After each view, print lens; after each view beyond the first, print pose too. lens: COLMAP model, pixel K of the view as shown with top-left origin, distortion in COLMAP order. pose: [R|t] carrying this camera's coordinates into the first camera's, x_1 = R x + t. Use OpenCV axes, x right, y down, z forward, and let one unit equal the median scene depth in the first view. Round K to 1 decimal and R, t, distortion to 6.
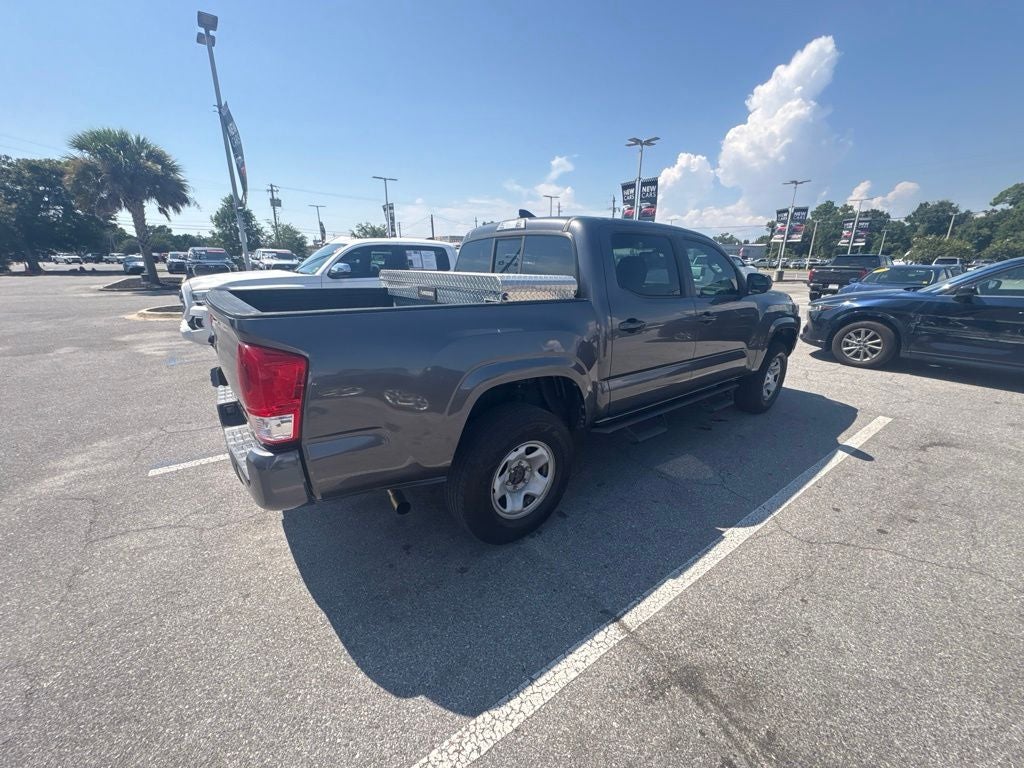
lens RADIAL K [[407.1, 0, 511.9], [0, 407.1, 383.0], [0, 0, 1]] dist [0.001364, -0.000672]
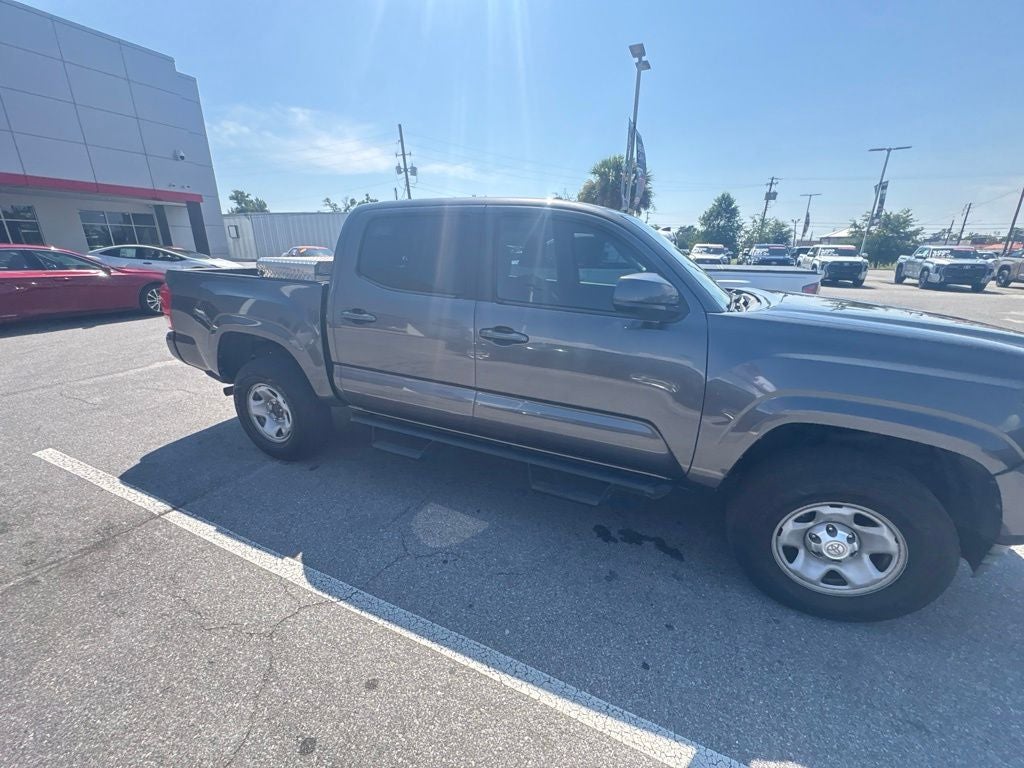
lens RADIAL K [[407.1, 0, 512.1], [0, 407.1, 383.4], [0, 0, 1]] dist [0.001364, -0.000672]
pose [[0.473776, 0.272208, -0.837519, 1.037204], [-0.263562, 0.951267, 0.160084, -0.191692], [0.840280, 0.144895, 0.522431, 0.668584]]
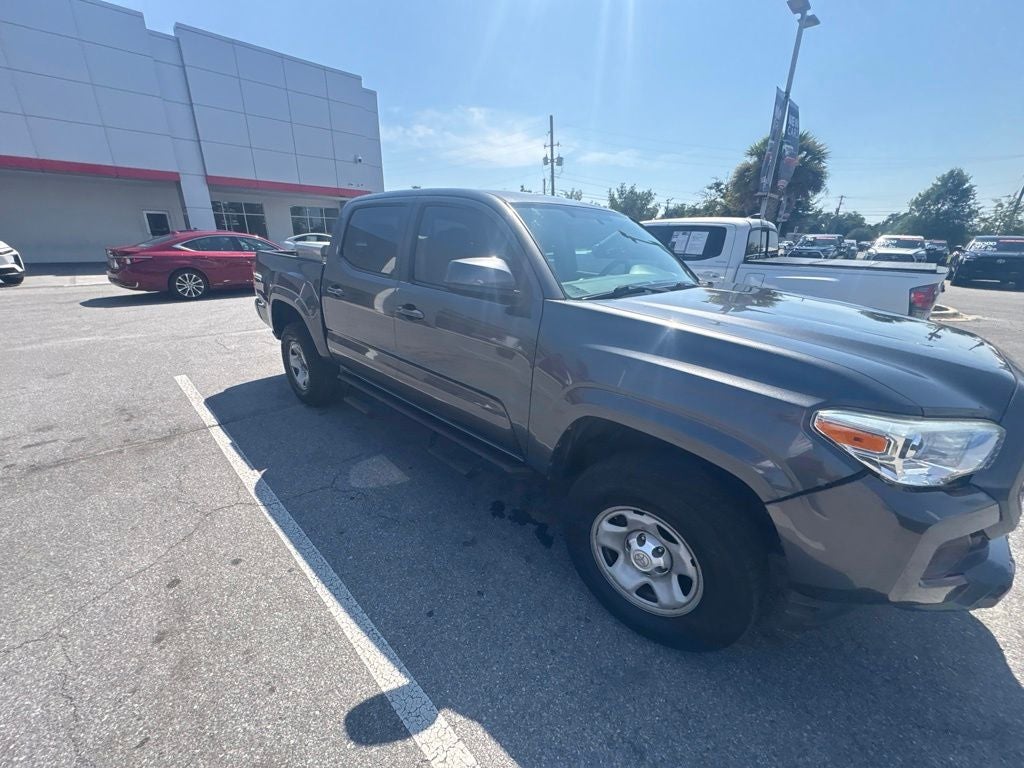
lens RADIAL K [[407.1, 0, 512.1], [0, 407.1, 383.4], [0, 0, 1]] dist [0.001364, -0.000672]
pose [[0.146872, 0.328939, -0.932860, 1.219918], [-0.305308, 0.912115, 0.273556, -0.295849], [0.940859, 0.244632, 0.234392, 1.014486]]
